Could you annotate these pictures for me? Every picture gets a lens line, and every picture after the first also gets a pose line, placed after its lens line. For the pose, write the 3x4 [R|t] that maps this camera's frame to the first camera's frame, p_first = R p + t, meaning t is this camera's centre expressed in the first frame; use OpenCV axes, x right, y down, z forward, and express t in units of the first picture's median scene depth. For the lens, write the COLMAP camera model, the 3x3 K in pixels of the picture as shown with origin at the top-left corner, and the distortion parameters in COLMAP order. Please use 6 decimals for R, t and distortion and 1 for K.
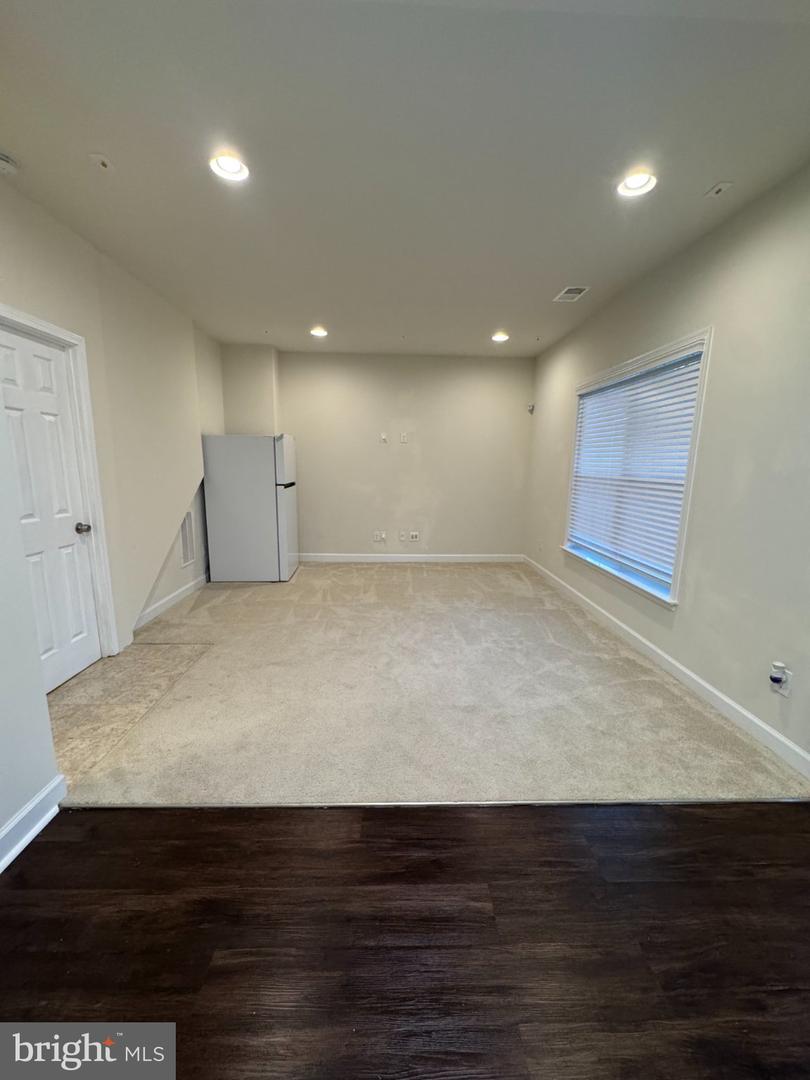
lens RADIAL K [[432.6, 0, 401.1], [0, 432.6, 541.0], [0, 0, 1]] dist [-0.001228, -0.000716]
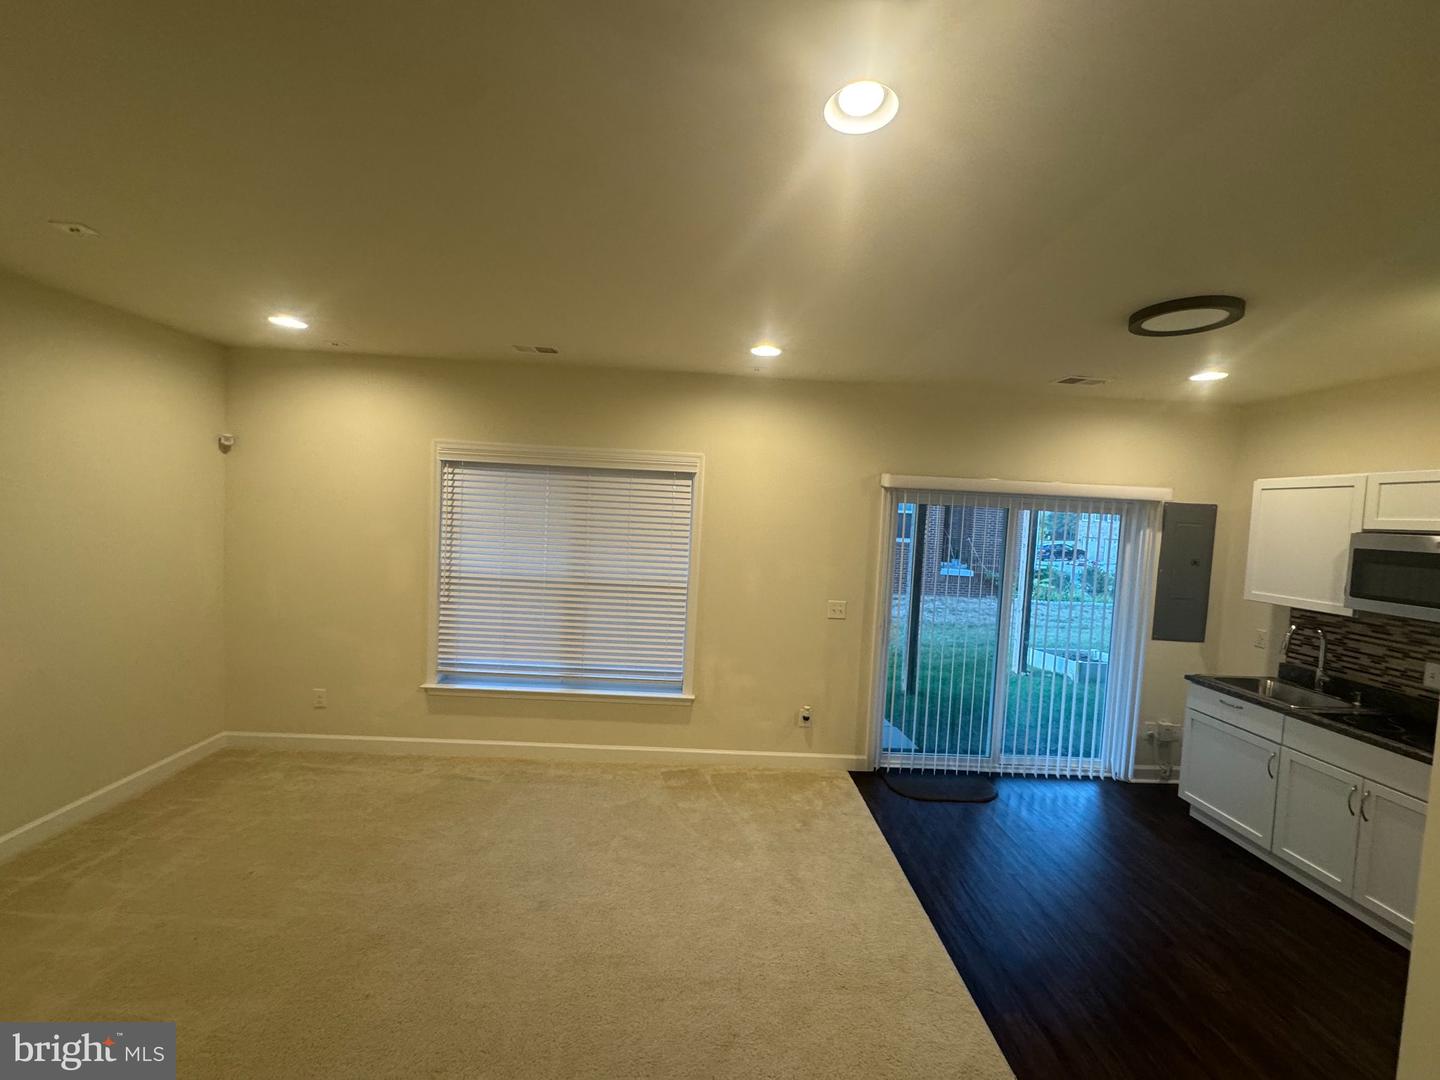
lens RADIAL K [[576.8, 0, 718.1], [0, 576.8, 540.0], [0, 0, 1]] dist [-0.001228, -0.000716]
pose [[-0.001594, -0.060120, 0.998190, -0.760854], [0.131822, 0.989468, 0.059805, -0.316594], [-0.991272, 0.131678, 0.006348, 0.875579]]
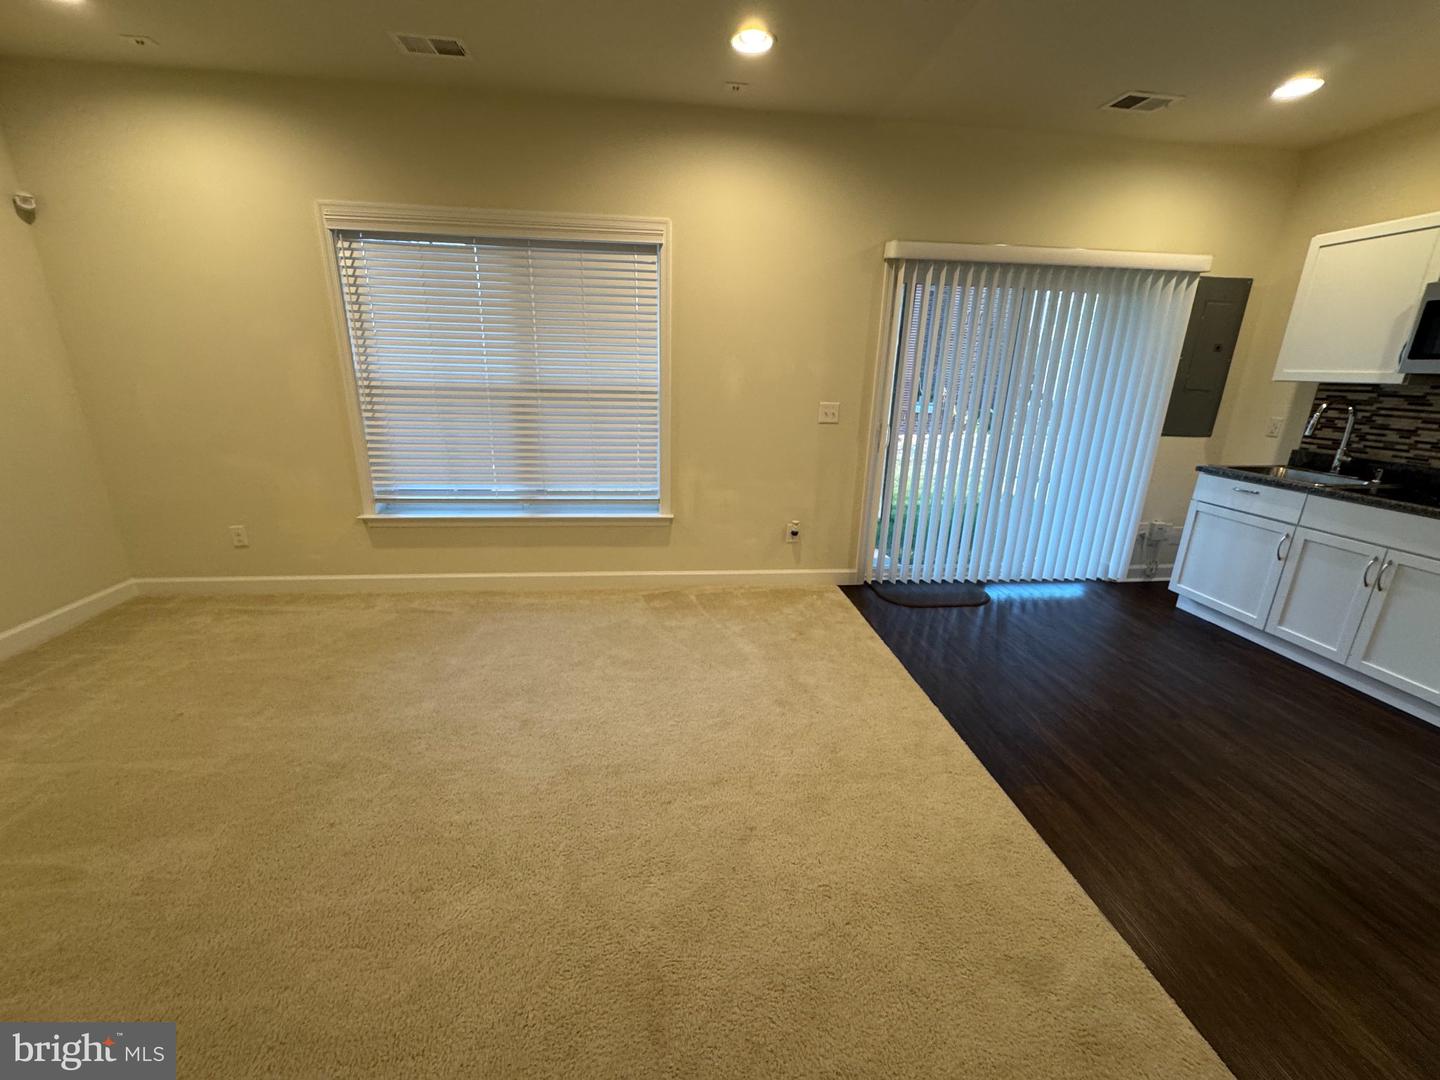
lens RADIAL K [[576.8, 0, 718.8], [0, 576.8, 541.1], [0, 0, 1]] dist [-0.001228, -0.000716]
pose [[-0.077741, -0.300546, 0.950594, -0.616209], [0.156243, 0.938025, 0.309349, -0.187687], [-0.984654, 0.172573, -0.025965, 0.935718]]
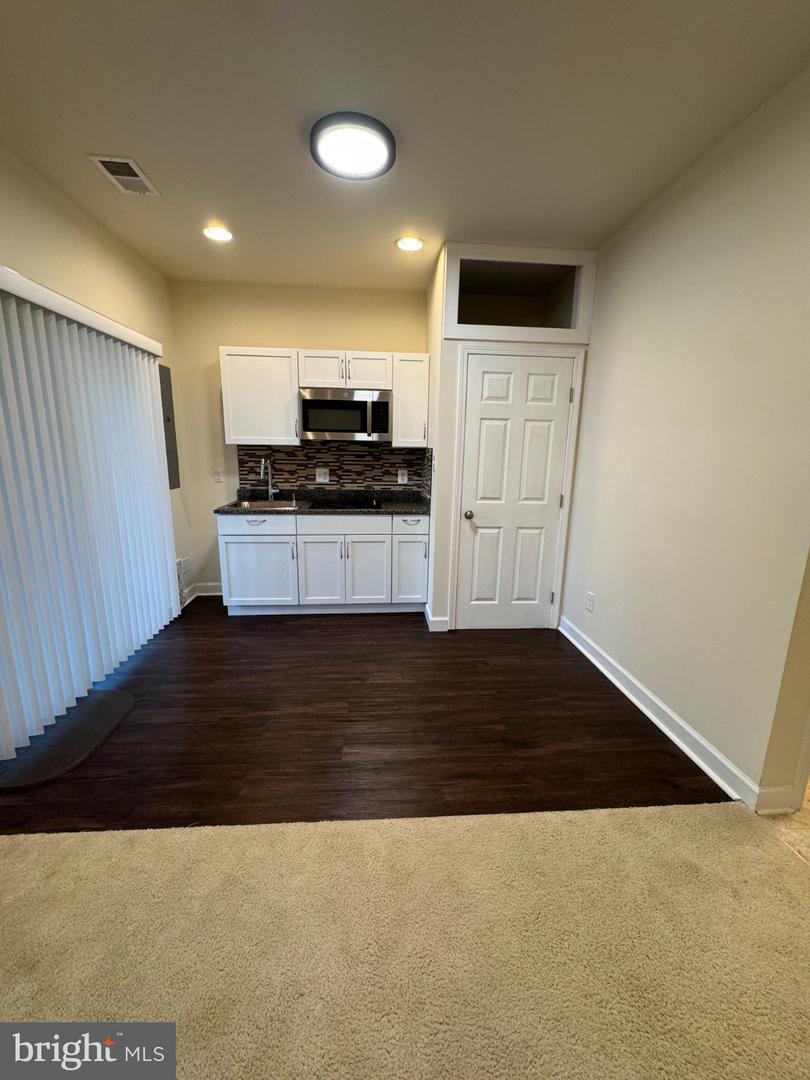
lens RADIAL K [[432.6, 0, 401.4], [0, 432.6, 544.2], [0, 0, 1]] dist [-0.001228, -0.000716]
pose [[-0.998750, -0.018444, -0.046447, 0.044334], [-0.035195, 0.919423, 0.391691, -0.198035], [0.035480, 0.392837, -0.918924, 1.023303]]
